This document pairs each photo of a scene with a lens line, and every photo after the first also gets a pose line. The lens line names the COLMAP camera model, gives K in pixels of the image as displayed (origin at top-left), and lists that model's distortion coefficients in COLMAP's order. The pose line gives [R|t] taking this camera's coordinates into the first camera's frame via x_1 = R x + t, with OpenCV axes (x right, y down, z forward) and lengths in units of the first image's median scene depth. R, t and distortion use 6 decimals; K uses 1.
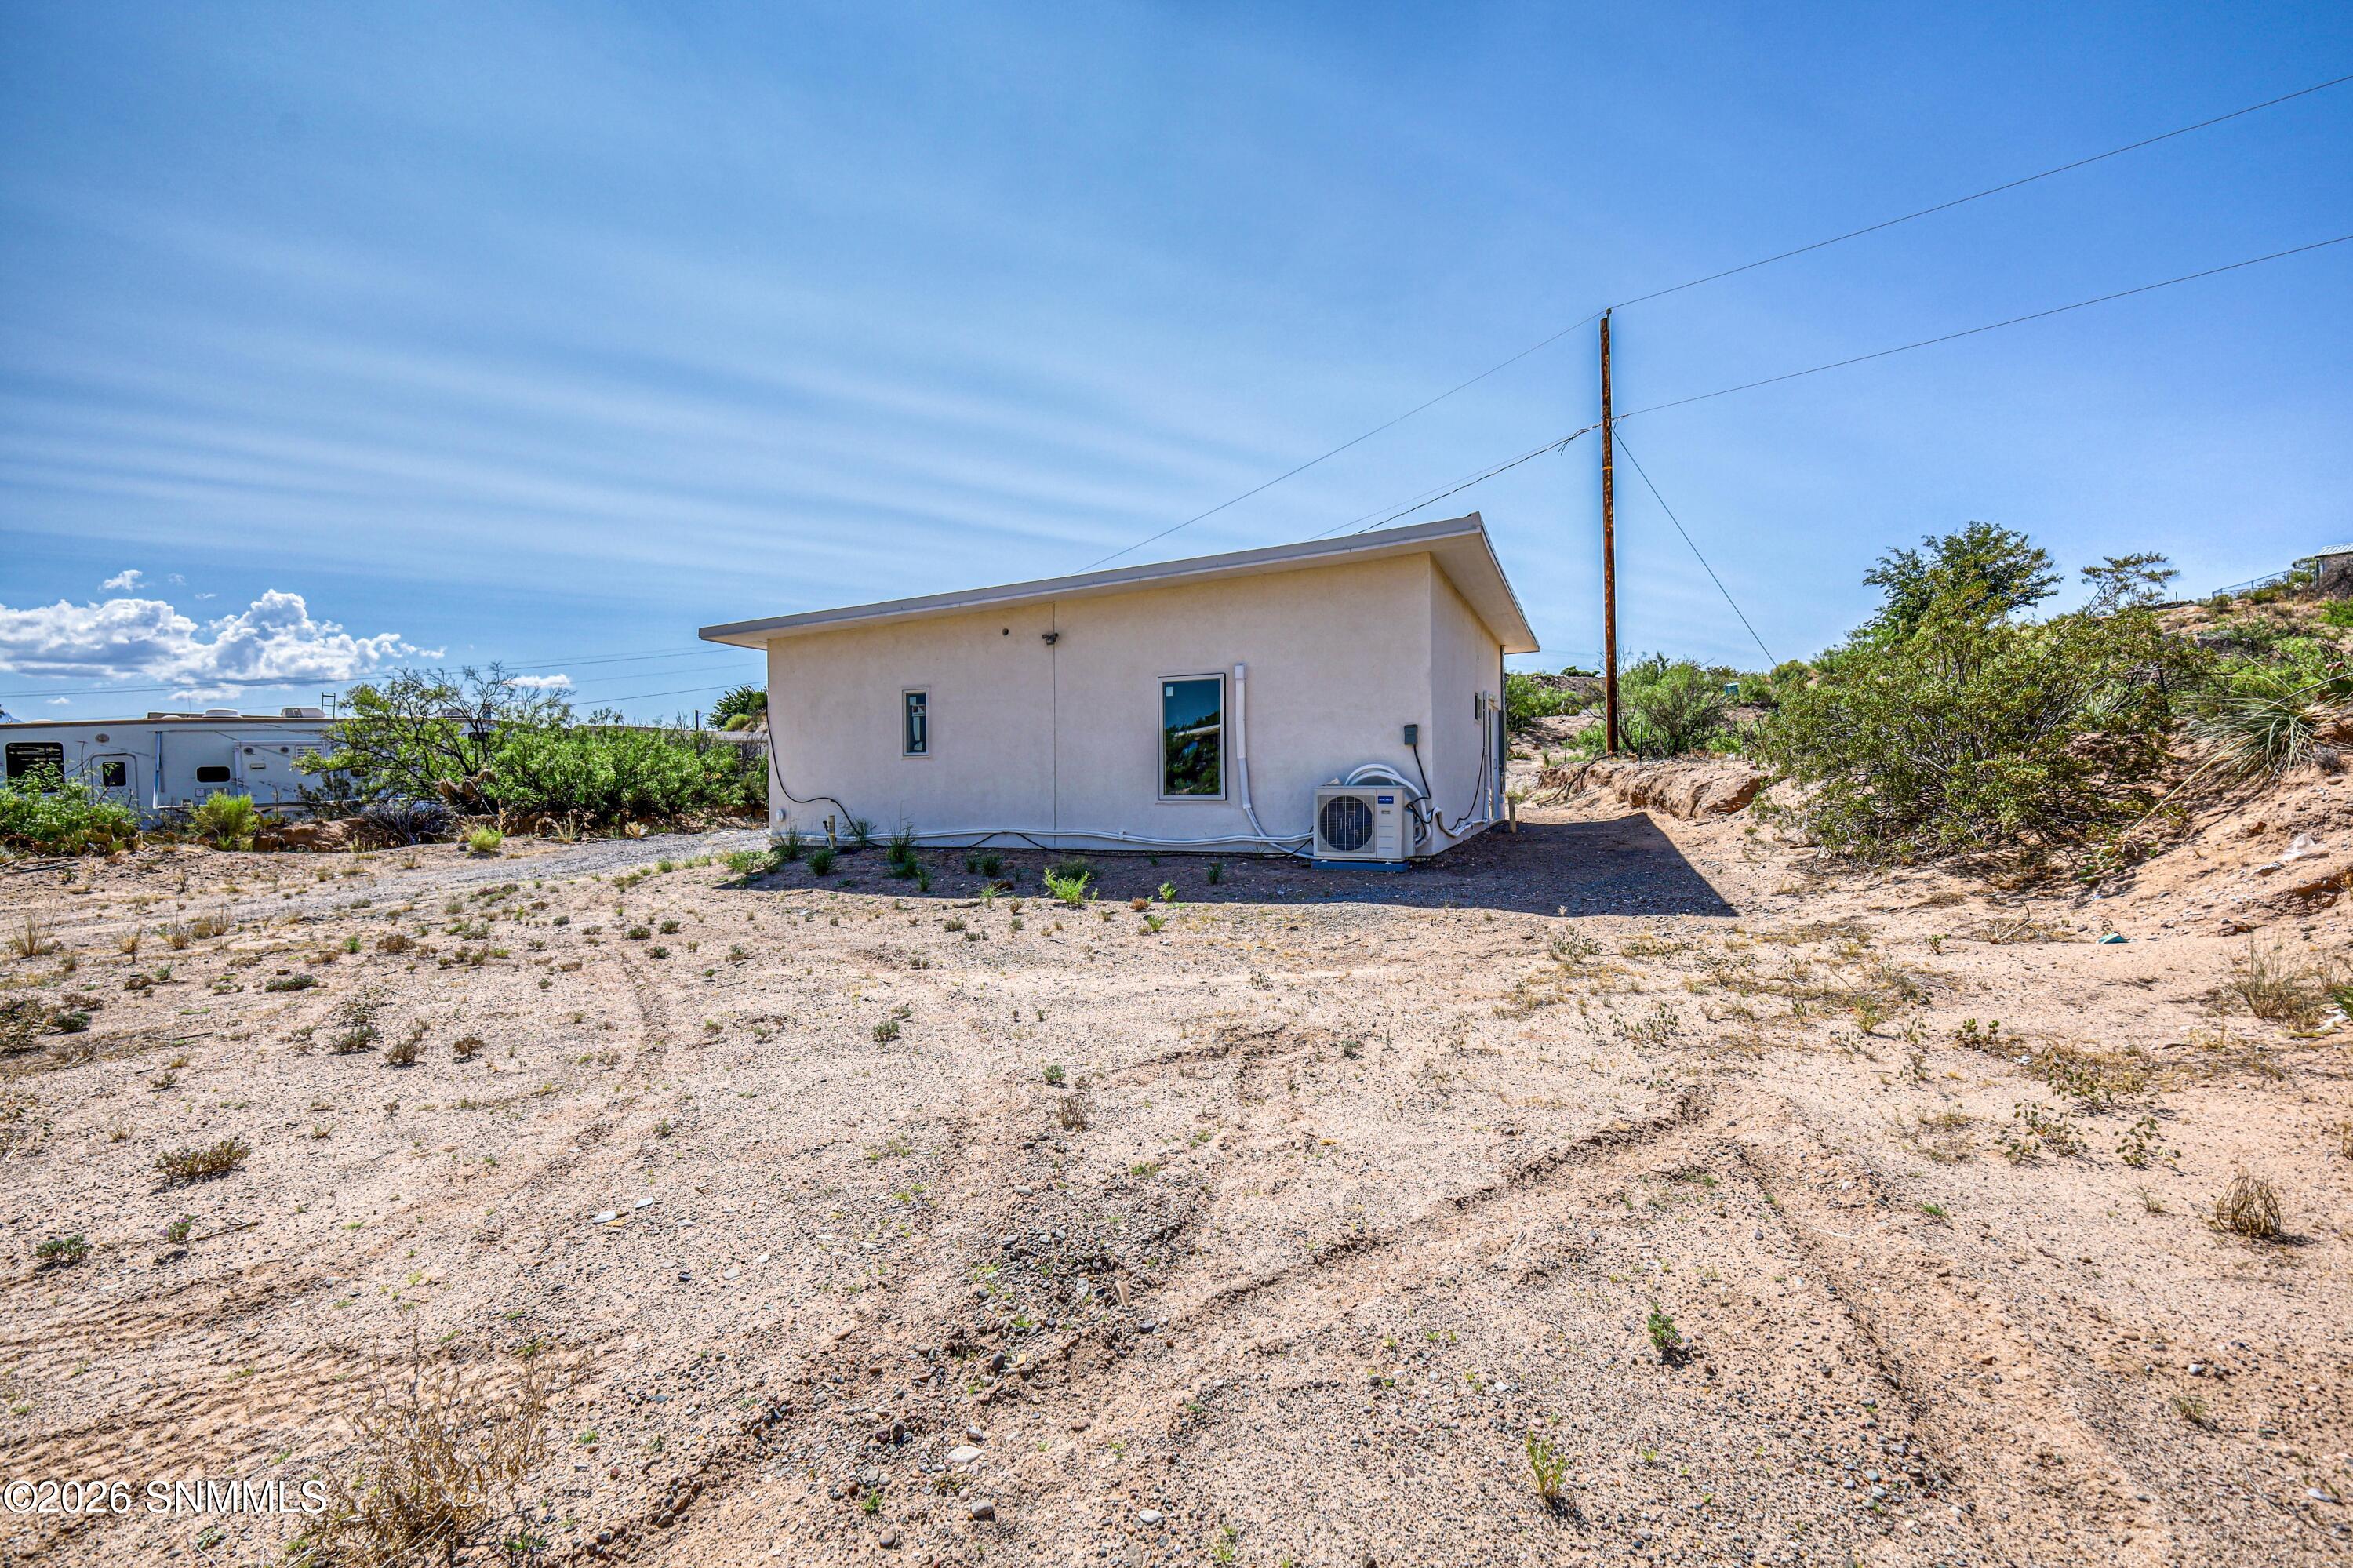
lens RADIAL K [[1037.1, 0, 1170.0], [0, 1037.1, 782.2], [0, 0, 1]] dist [0.004724, -0.000108]
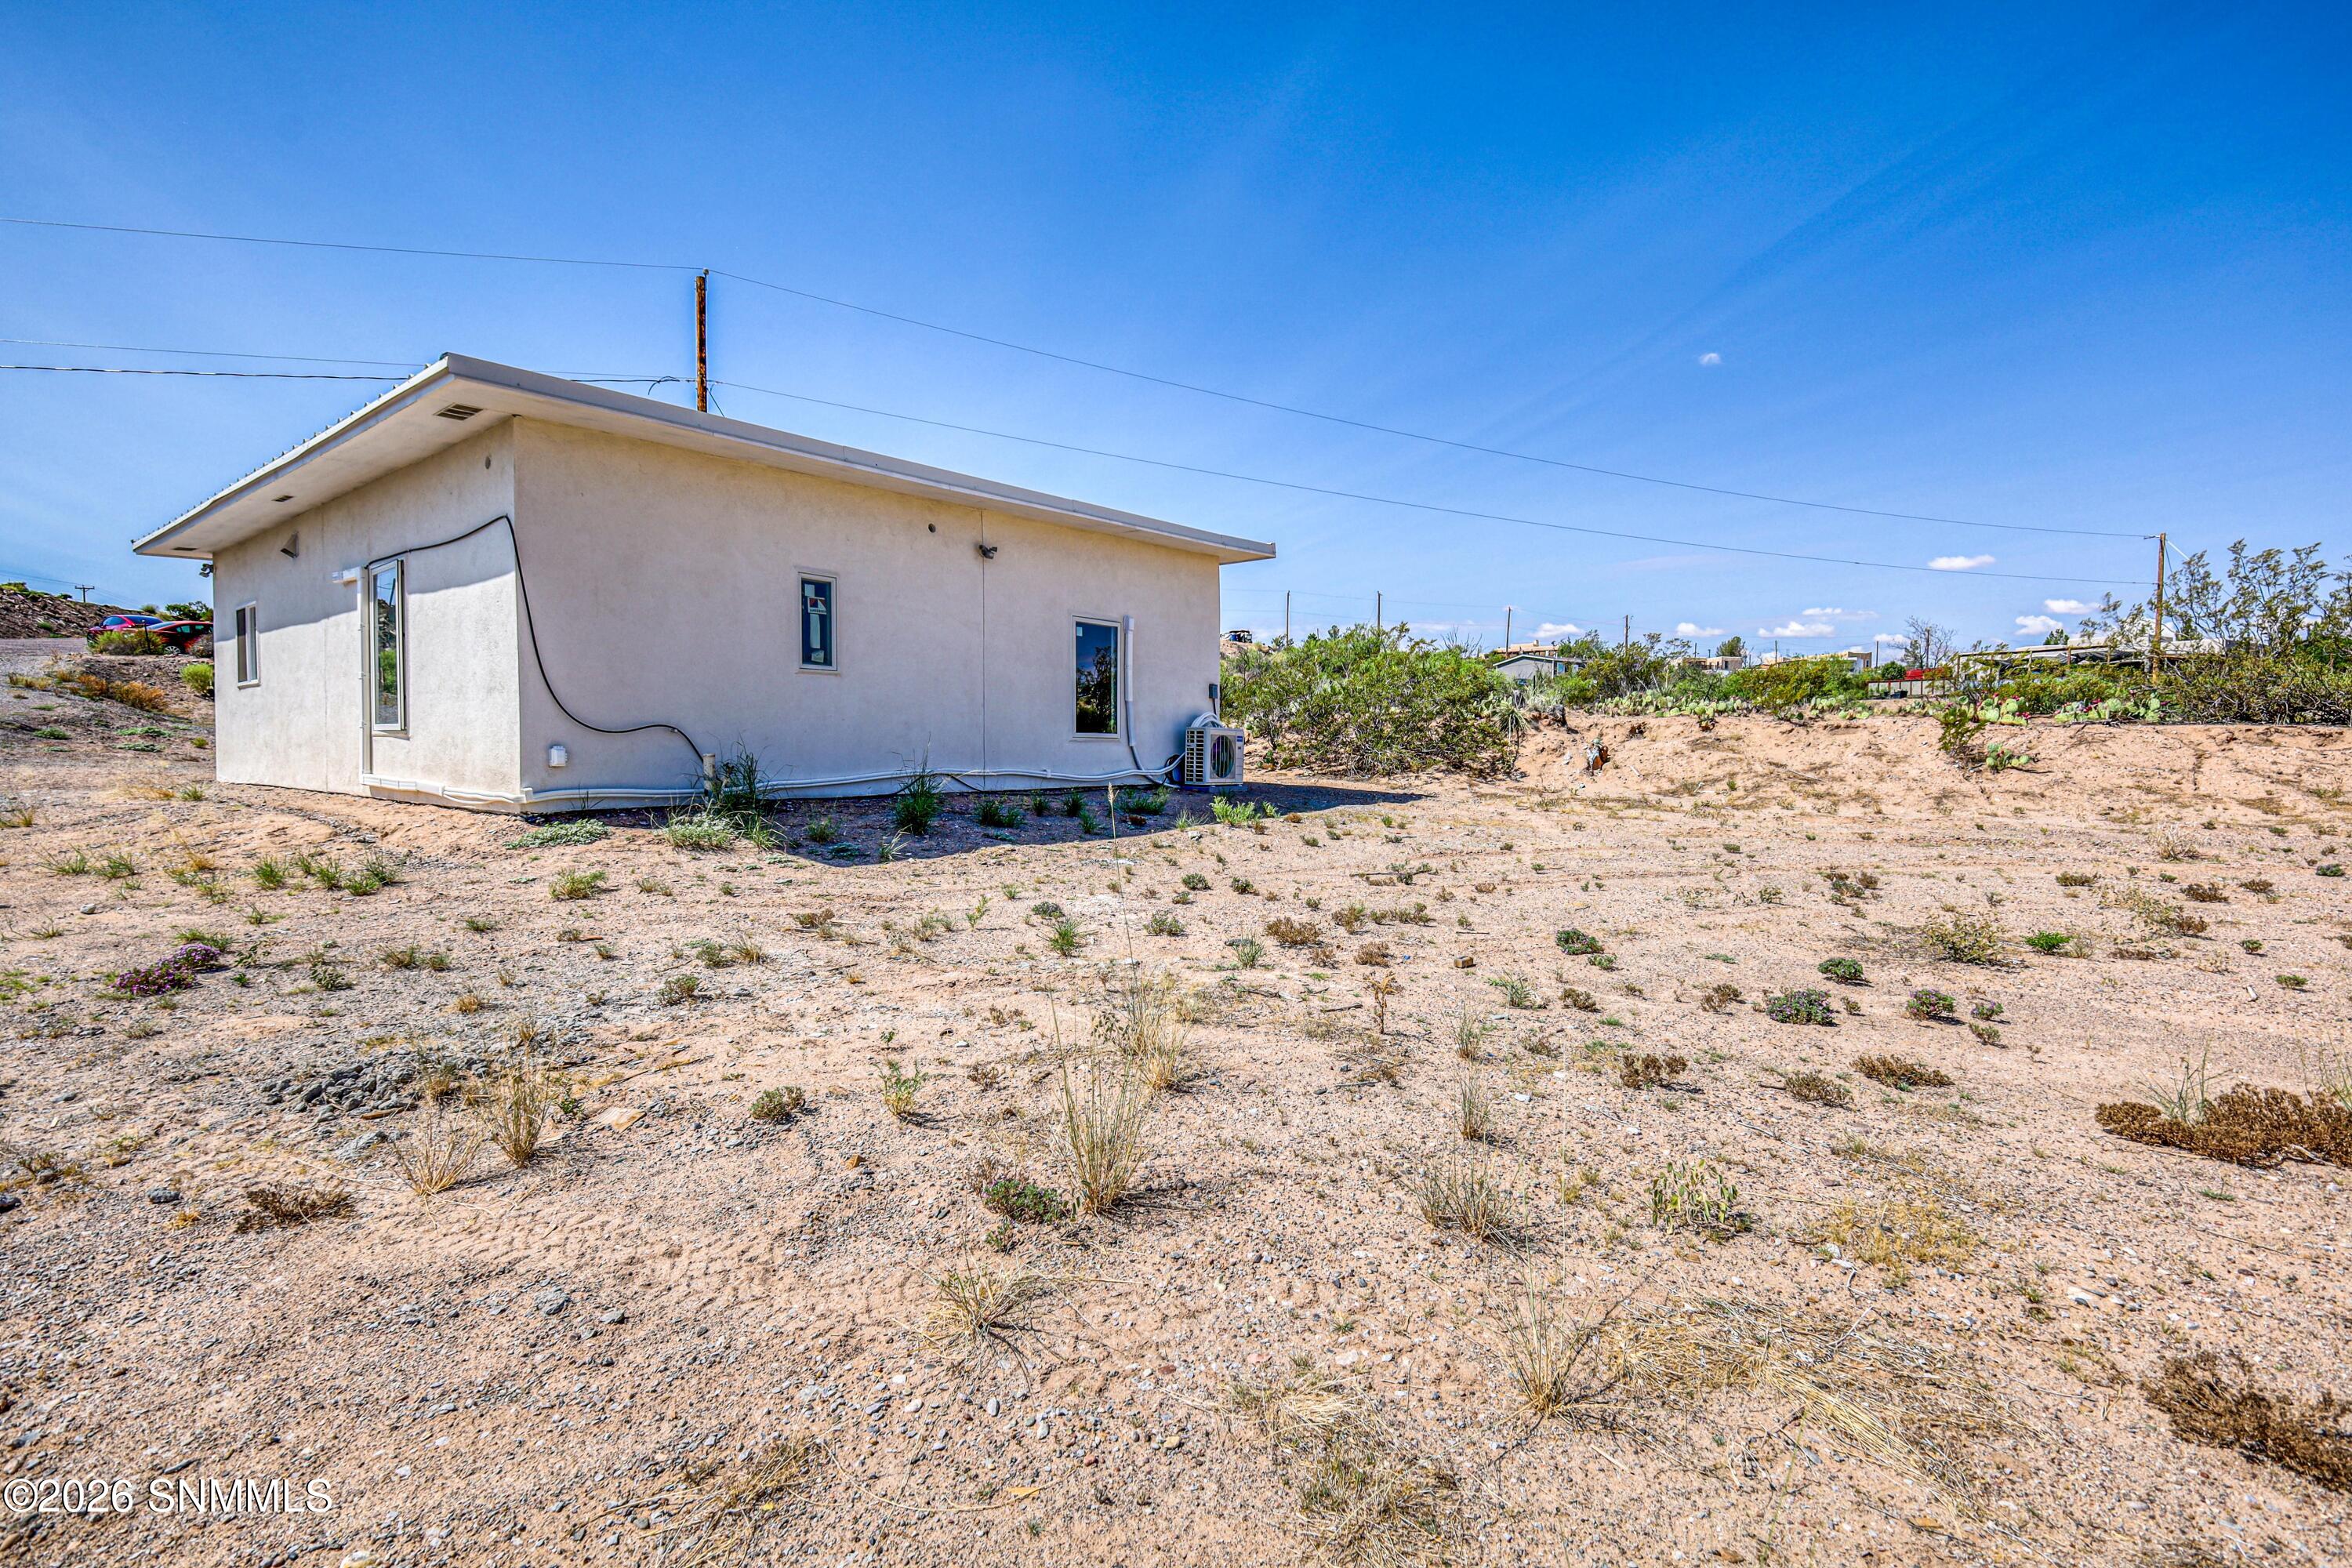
lens RADIAL K [[1036.6, 0, 1170.3], [0, 1036.6, 772.4], [0, 0, 1]] dist [0.004724, -0.000108]
pose [[0.213512, -0.015392, 0.976819, -0.922845], [-0.003861, 0.999855, 0.016599, 0.032427], [-0.976933, -0.007316, 0.213422, 0.651270]]
